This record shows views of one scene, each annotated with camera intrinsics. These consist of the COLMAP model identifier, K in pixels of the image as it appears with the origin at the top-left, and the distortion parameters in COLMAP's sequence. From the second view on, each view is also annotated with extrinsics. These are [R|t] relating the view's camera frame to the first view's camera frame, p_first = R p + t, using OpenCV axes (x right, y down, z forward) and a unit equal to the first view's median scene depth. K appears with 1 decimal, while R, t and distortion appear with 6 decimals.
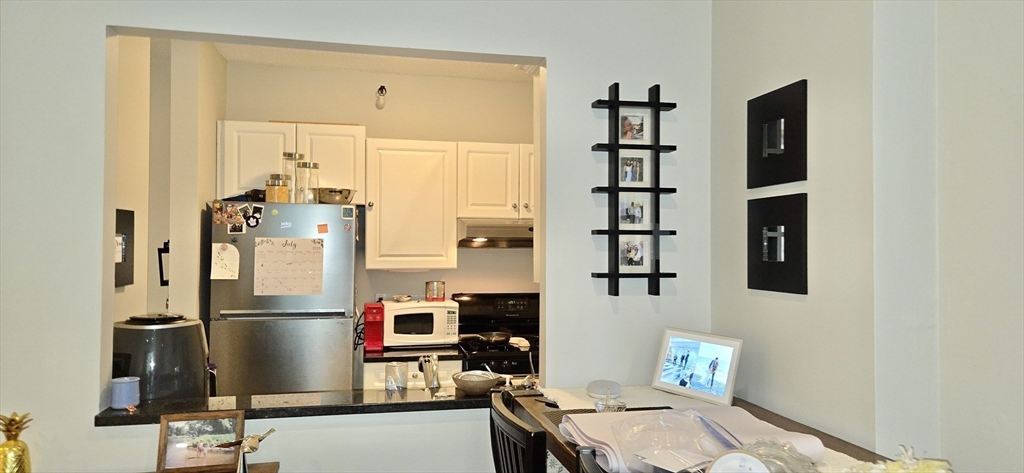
lens RADIAL K [[672.5, 0, 518.8], [0, 672.5, 234.4], [0, 0, 1]] dist [0.053873, -0.000049]
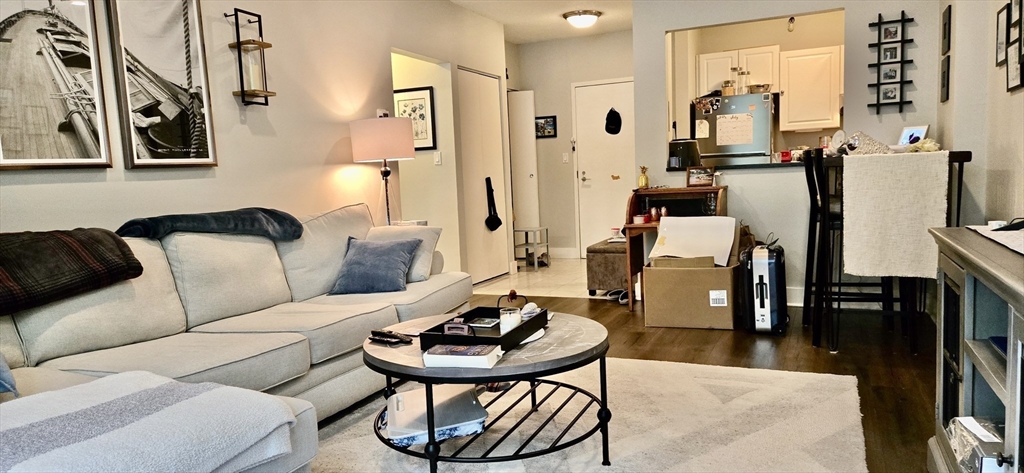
lens RADIAL K [[672.5, 0, 518.8], [0, 672.5, 234.4], [0, 0, 1]] dist [0.053873, -0.000049]
pose [[0.792911, 0.021631, -0.608953, 0.341816], [0.053546, 0.993030, 0.104996, 0.108437], [0.606980, -0.115860, 0.786226, -0.887506]]
